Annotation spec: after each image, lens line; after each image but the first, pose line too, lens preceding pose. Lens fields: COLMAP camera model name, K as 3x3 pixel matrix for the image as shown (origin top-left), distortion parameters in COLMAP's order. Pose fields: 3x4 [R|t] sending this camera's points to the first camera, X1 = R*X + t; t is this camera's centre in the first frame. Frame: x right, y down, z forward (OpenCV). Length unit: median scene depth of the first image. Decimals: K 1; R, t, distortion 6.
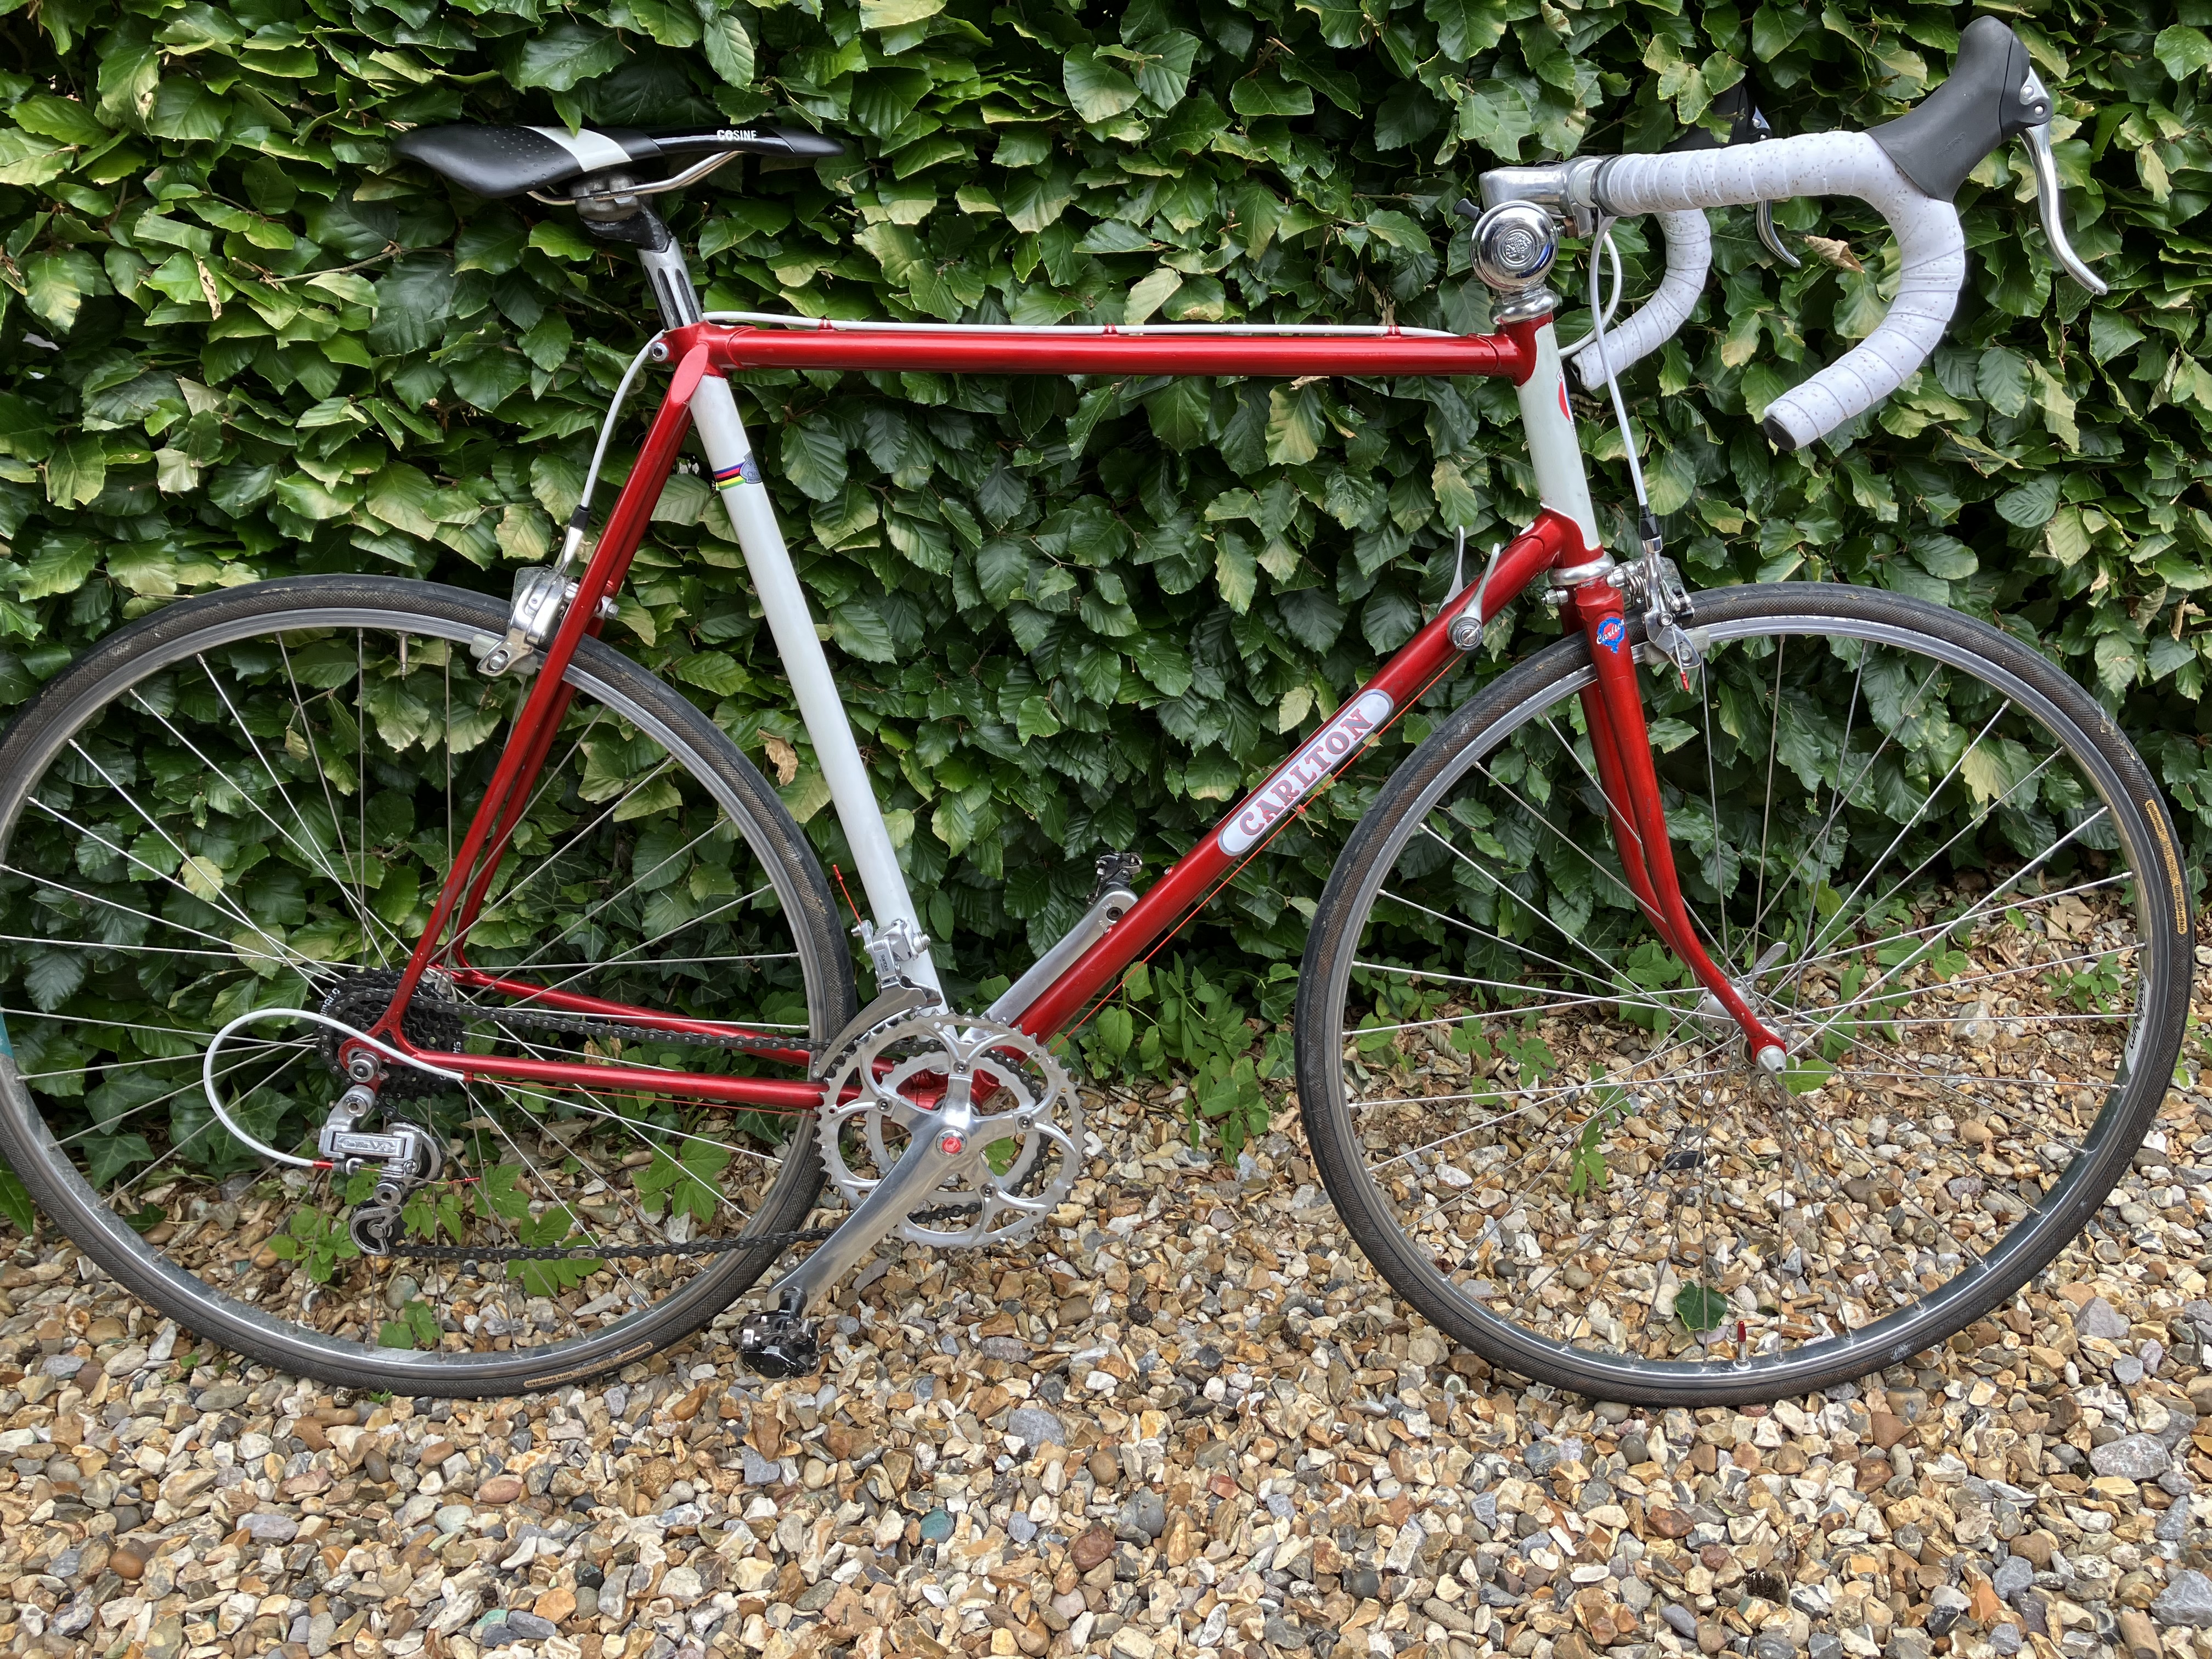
lens RADIAL K [[1765.6, 0, 1112.5], [0, 1765.6, 813.7], [0, 0, 1]] dist [-0.009997, -0.017814]
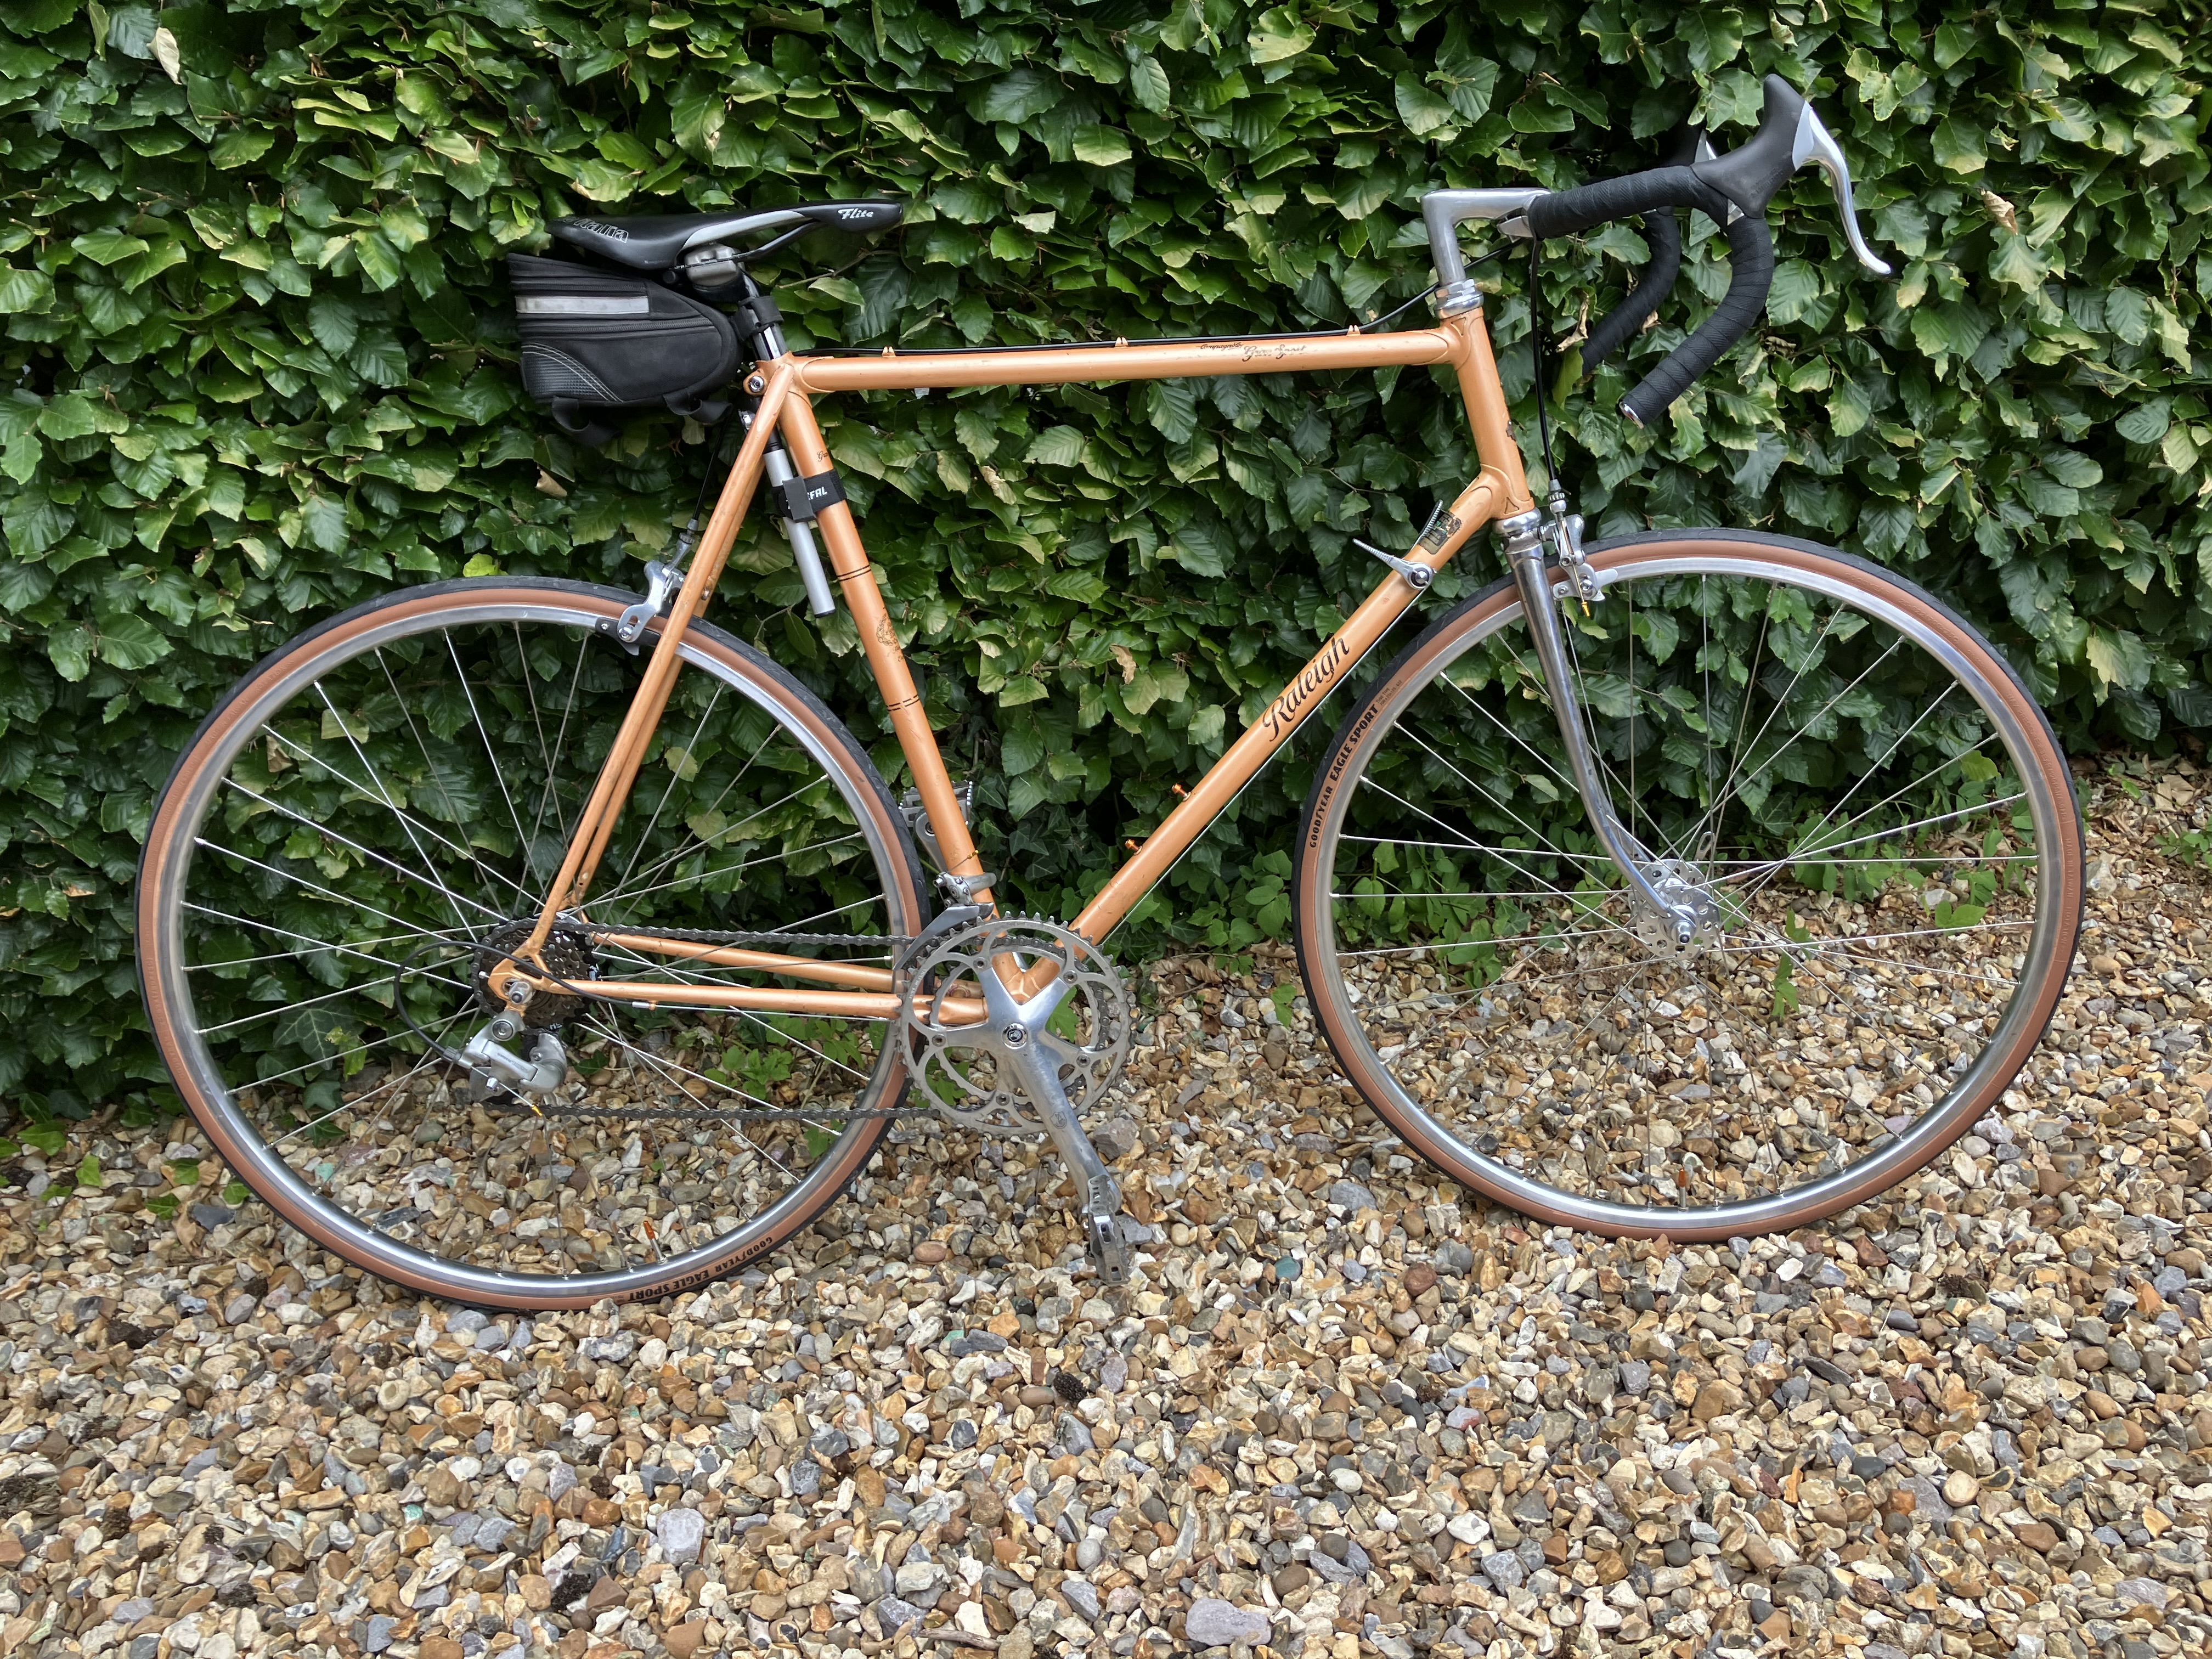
lens RADIAL K [[1765.6, 0, 1100.2], [0, 1765.6, 833.7], [0, 0, 1]] dist [-0.009997, -0.017814]
pose [[0.999245, -0.030010, -0.024656, -0.183855], [0.030250, 0.999498, 0.009411, 0.079119], [0.024361, -0.010150, 0.999652, -0.230726]]
